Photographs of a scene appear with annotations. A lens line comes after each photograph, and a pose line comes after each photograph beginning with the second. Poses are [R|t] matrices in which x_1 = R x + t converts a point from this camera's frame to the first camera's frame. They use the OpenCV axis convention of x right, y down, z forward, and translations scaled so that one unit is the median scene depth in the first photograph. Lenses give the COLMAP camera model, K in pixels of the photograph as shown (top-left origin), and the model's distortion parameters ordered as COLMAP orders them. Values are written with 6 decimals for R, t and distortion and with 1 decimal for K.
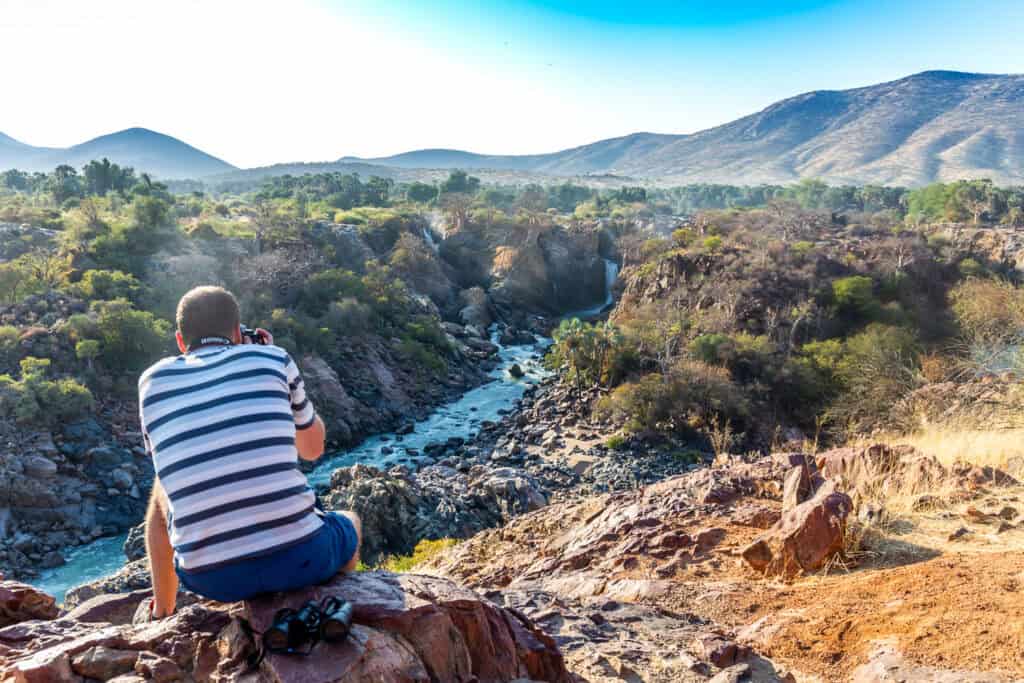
lens RADIAL K [[841.4, 0, 512.0], [0, 841.4, 341.5], [0, 0, 1]] dist [-0.012678, 0.001548]
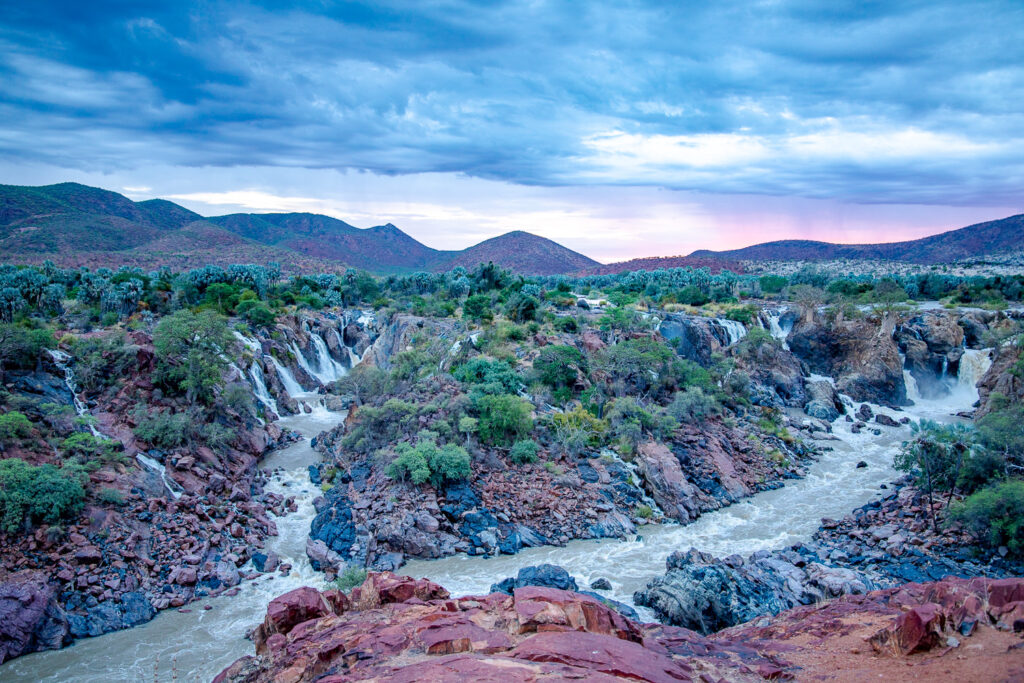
lens RADIAL K [[819.1, 0, 512.0], [0, 819.1, 341.5], [0, 0, 1]] dist [-0.098335, 0.137642]
pose [[0.913815, 0.009264, -0.406024, 0.015860], [-0.051786, 0.994237, -0.093866, -0.003708], [0.402815, 0.106803, 0.909029, -0.030391]]
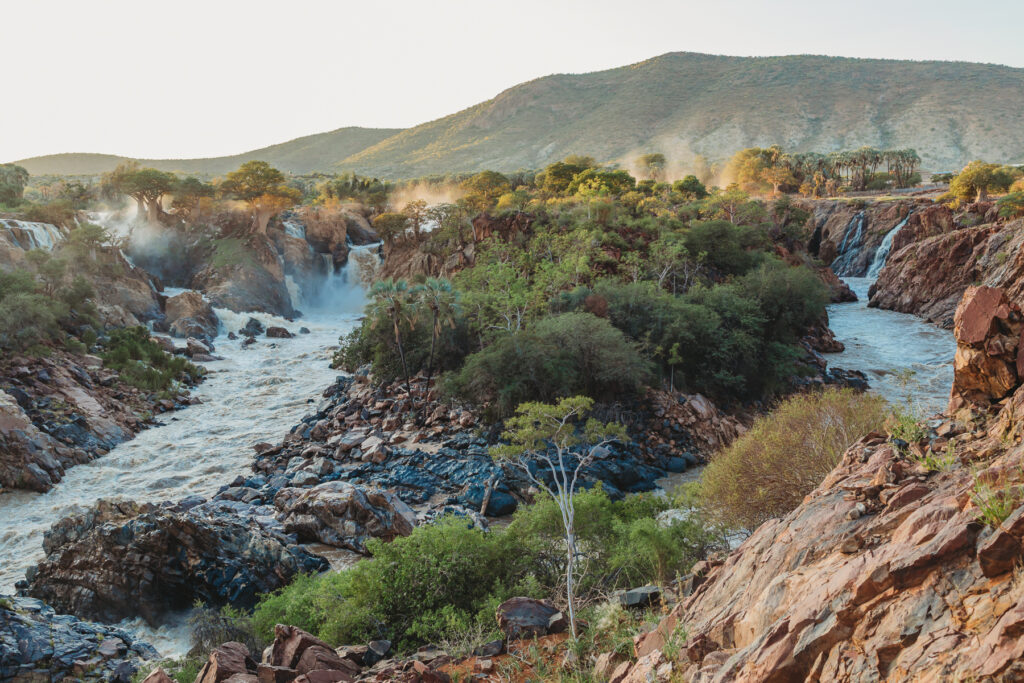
lens RADIAL K [[1050.7, 0, 512.0], [0, 1050.7, 341.5], [0, 0, 1]] dist [0.000681, 0.002961]
pose [[0.951977, -0.073054, 0.297325, -0.095608], [0.089129, 0.995182, -0.040854, 0.072573], [-0.292908, 0.065393, 0.953902, 0.129707]]
